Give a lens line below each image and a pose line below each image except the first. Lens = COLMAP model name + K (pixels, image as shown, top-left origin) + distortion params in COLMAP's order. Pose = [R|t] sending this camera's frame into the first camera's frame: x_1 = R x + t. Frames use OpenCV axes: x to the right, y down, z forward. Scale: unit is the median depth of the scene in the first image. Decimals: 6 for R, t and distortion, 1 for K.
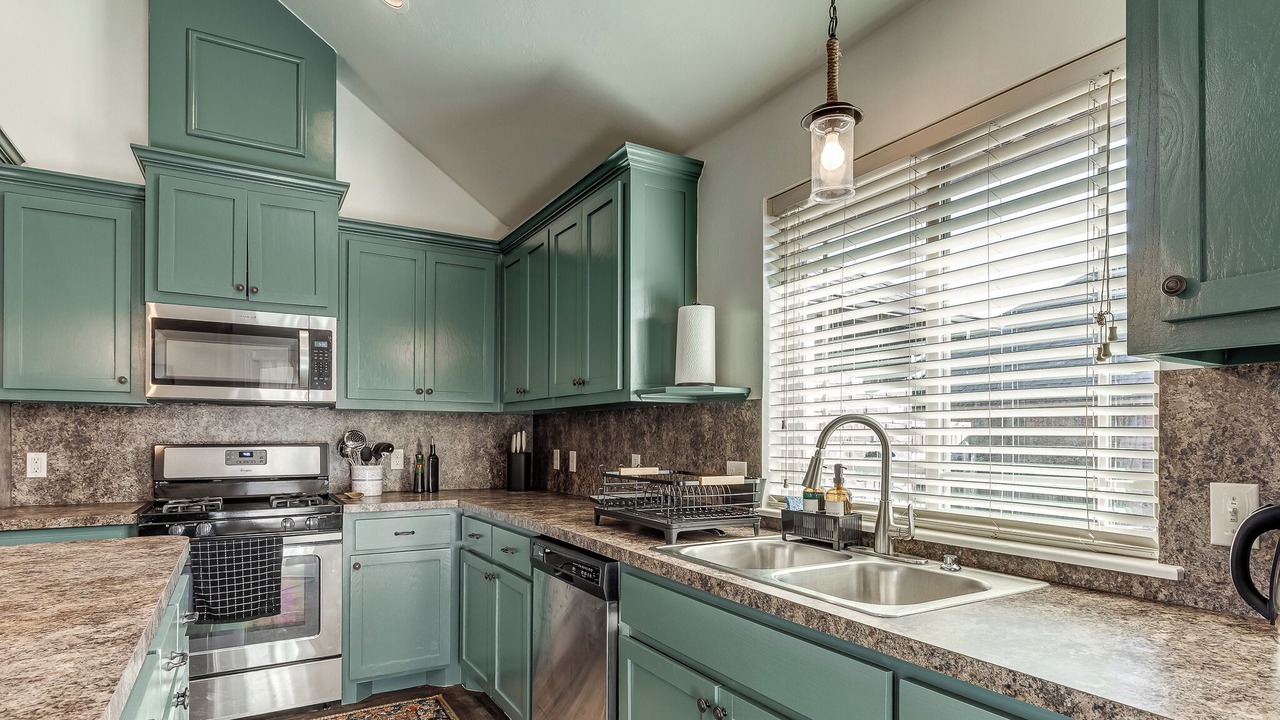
lens RADIAL K [[673.6, 0, 641.4], [0, 673.6, 433.3], [0, 0, 1]] dist [0.003432, -0.000330]
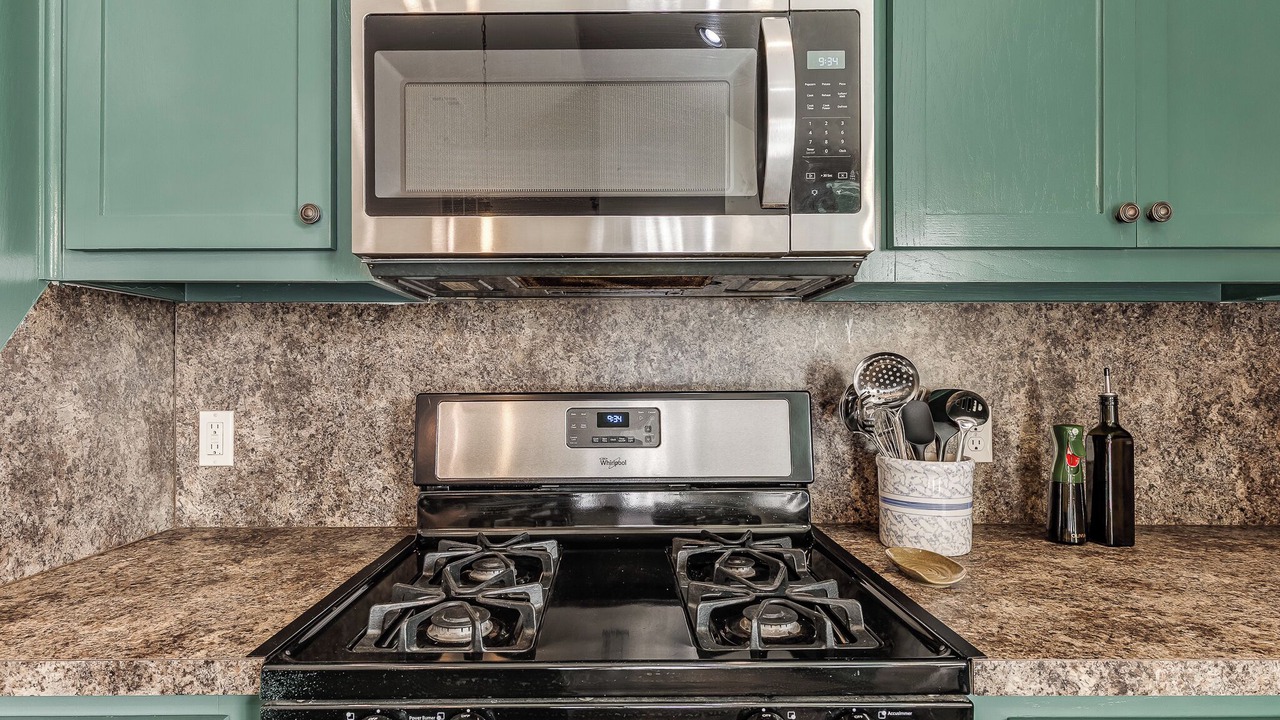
lens RADIAL K [[666.4, 0, 614.7], [0, 666.4, 366.5], [0, 0, 1]] dist [0.001568, -0.000206]
pose [[0.861023, -0.012861, -0.508404, -0.438319], [0.007856, 0.999897, -0.011990, 0.006148], [0.508506, 0.006330, 0.861035, 0.752997]]
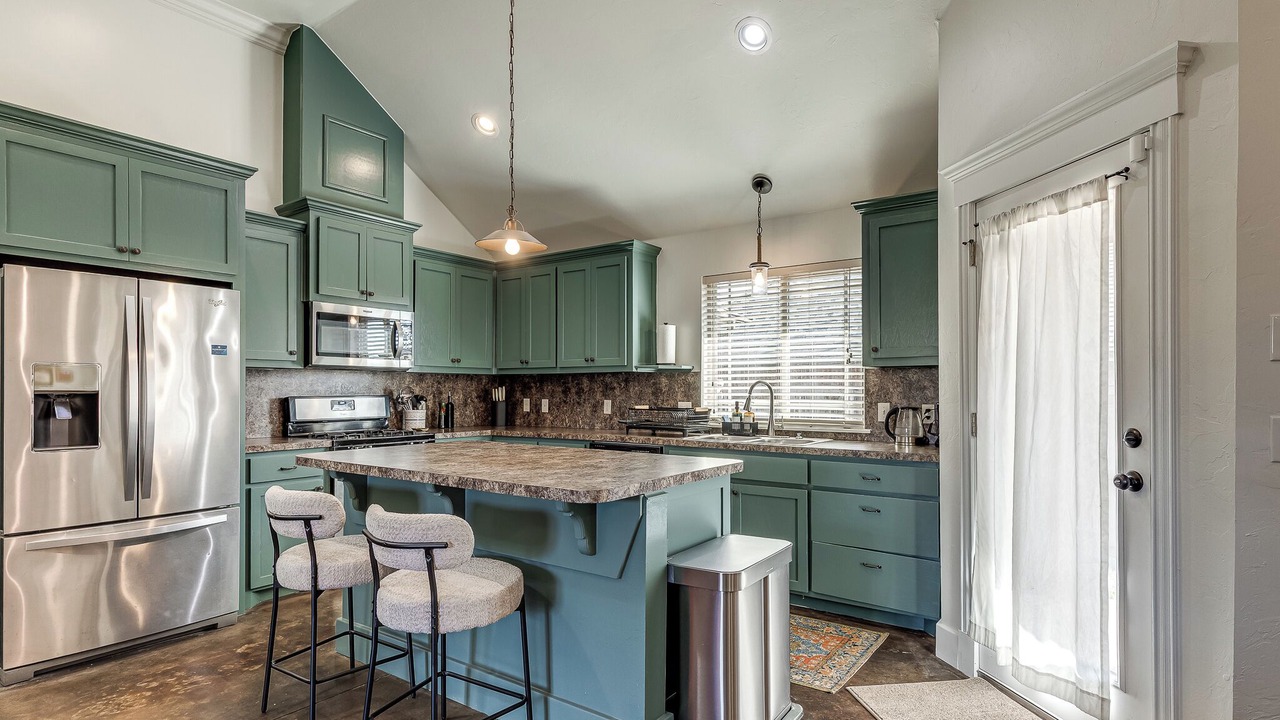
lens RADIAL K [[656.3, 0, 644.6], [0, 656.3, 383.7], [0, 0, 1]] dist [0.019253, -0.008222]
pose [[0.912050, 0.000888, 0.410077, -0.639209], [0.001151, 0.999988, -0.004724, -0.003322], [-0.410077, 0.004781, 0.912038, -0.617720]]
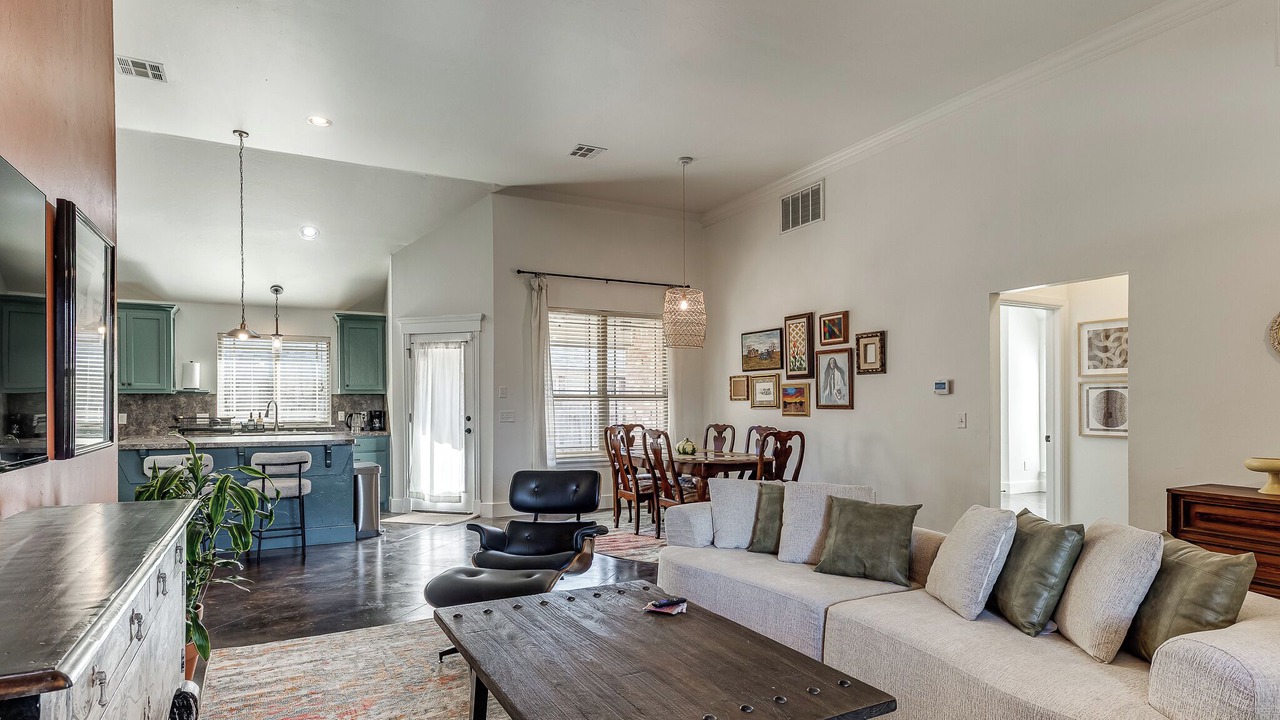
lens RADIAL K [[677.9, 0, 640.0], [0, 677.9, 405.5], [0, 0, 1]] dist [0.002580, 0.000312]
pose [[0.044734, -0.006558, 0.998977, -2.363275], [0.000374, 0.999978, 0.006548, -0.012224], [-0.998999, 0.000081, 0.044735, -0.939016]]
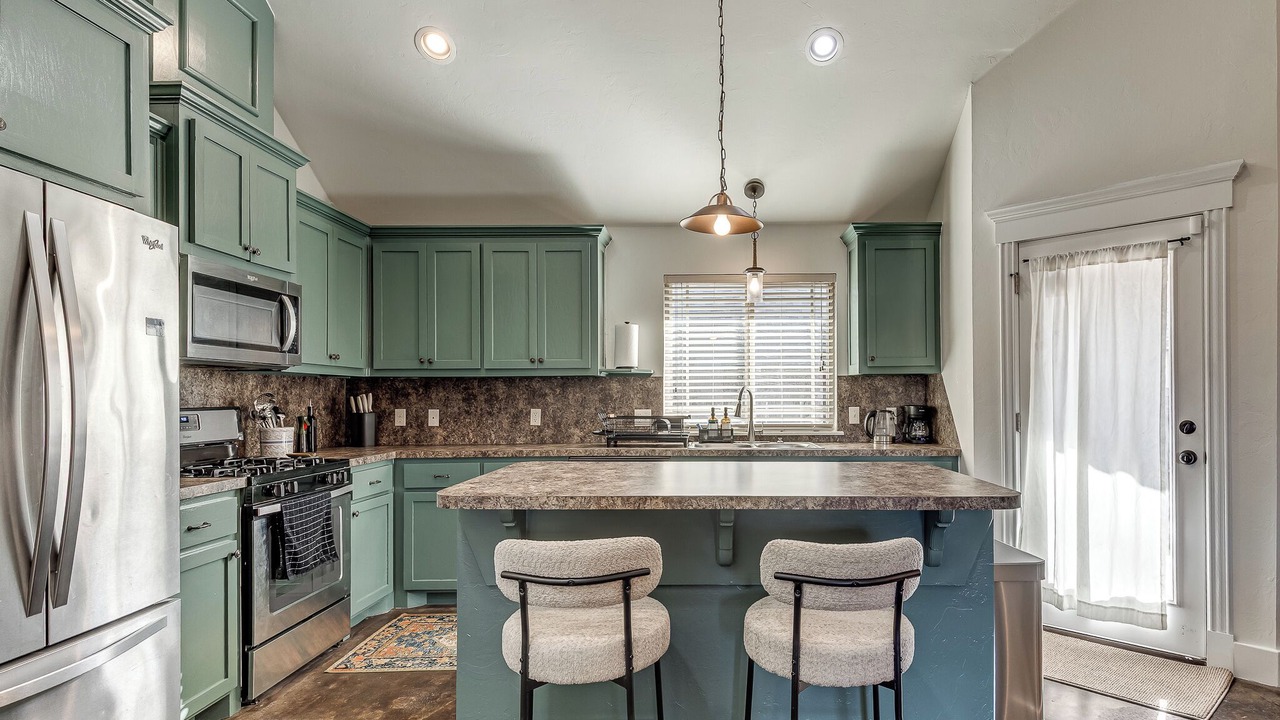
lens RADIAL K [[685.7, 0, 706.4], [0, 685.7, 394.9], [0, 0, 1]] dist [0.014669, -0.001789]
pose [[0.504949, -0.004258, 0.863139, -1.152901], [0.003578, 0.999990, 0.002840, -0.002535], [-0.863142, 0.001655, 0.504959, -0.088661]]
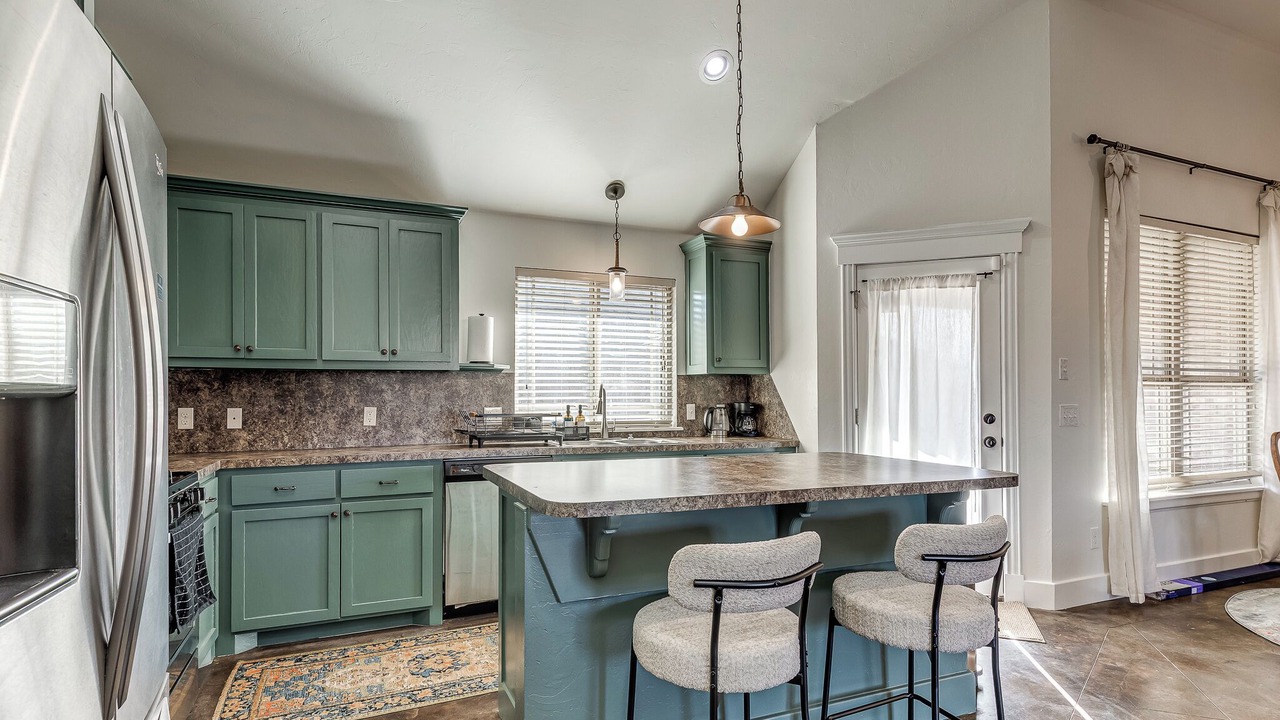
lens RADIAL K [[660.2, 0, 645.3], [0, 660.2, 391.7], [0, 0, 1]] dist [0.014788, -0.001207]
pose [[0.116097, 0.000974, 0.993237, -1.254445], [-0.002034, 0.999998, -0.000743, 0.001324], [-0.993236, -0.001934, 0.116098, 0.331132]]
